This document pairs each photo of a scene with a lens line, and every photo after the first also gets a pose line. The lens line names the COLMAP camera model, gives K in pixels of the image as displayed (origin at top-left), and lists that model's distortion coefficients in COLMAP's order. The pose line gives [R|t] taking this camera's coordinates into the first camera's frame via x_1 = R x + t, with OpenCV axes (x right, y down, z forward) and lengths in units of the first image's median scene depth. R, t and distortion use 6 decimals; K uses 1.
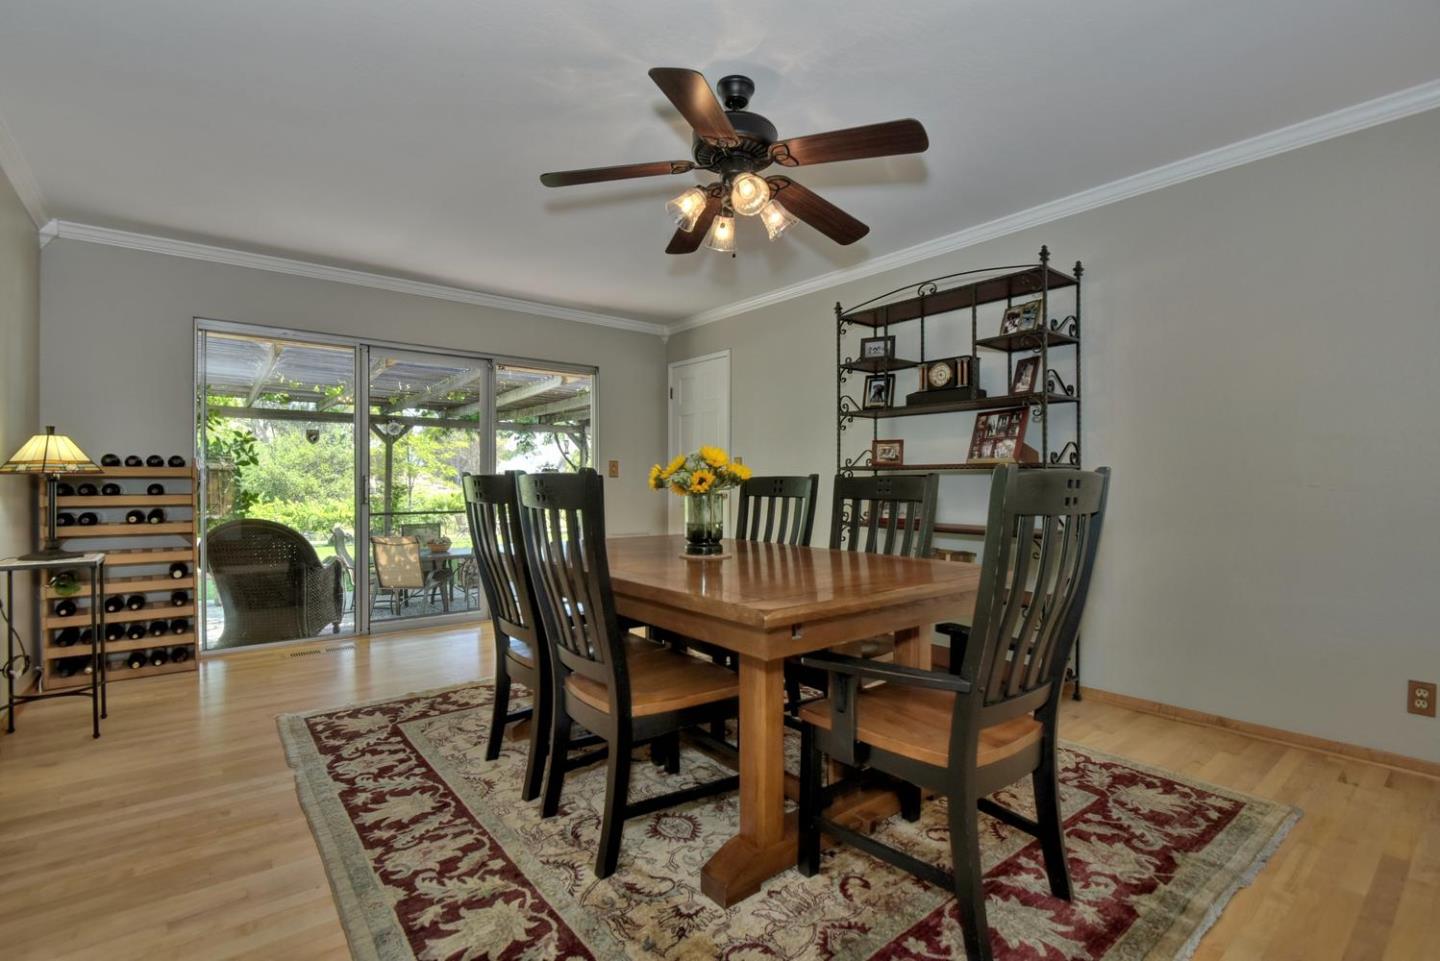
lens RADIAL K [[671.4, 0, 724.8], [0, 671.4, 485.8], [0, 0, 1]] dist [-0.016928, -0.001450]
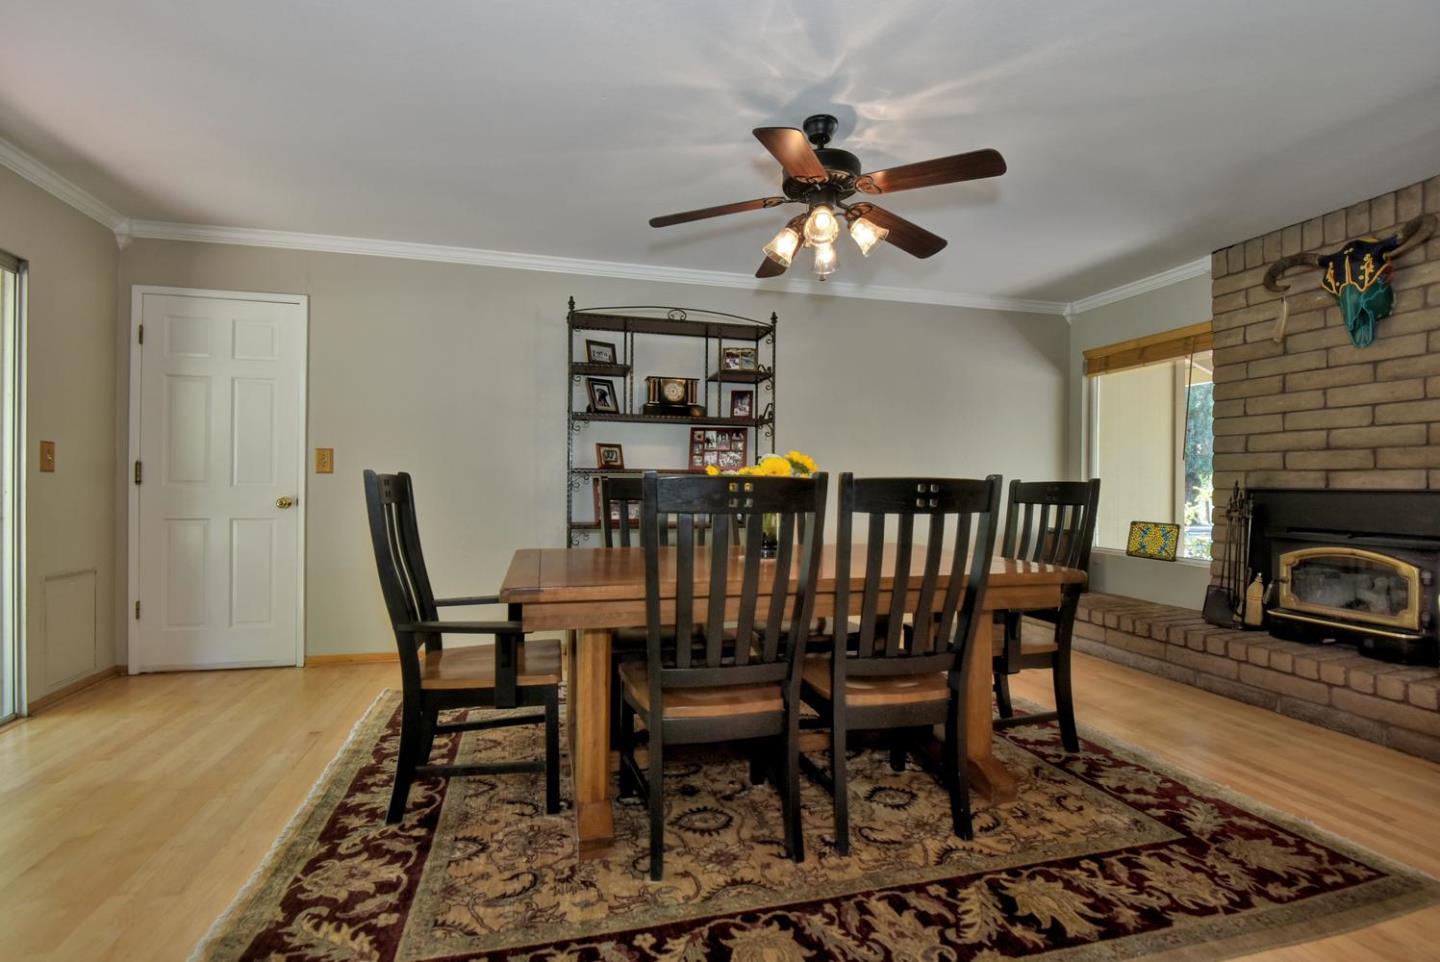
lens RADIAL K [[671.4, 0, 725.0], [0, 671.4, 483.4], [0, 0, 1]] dist [-0.016928, -0.001450]
pose [[0.402108, 0.005884, 0.915573, -0.770057], [-0.003449, 0.999982, -0.004912, -0.003556], [-0.915586, -0.001183, 0.402121, 0.515672]]
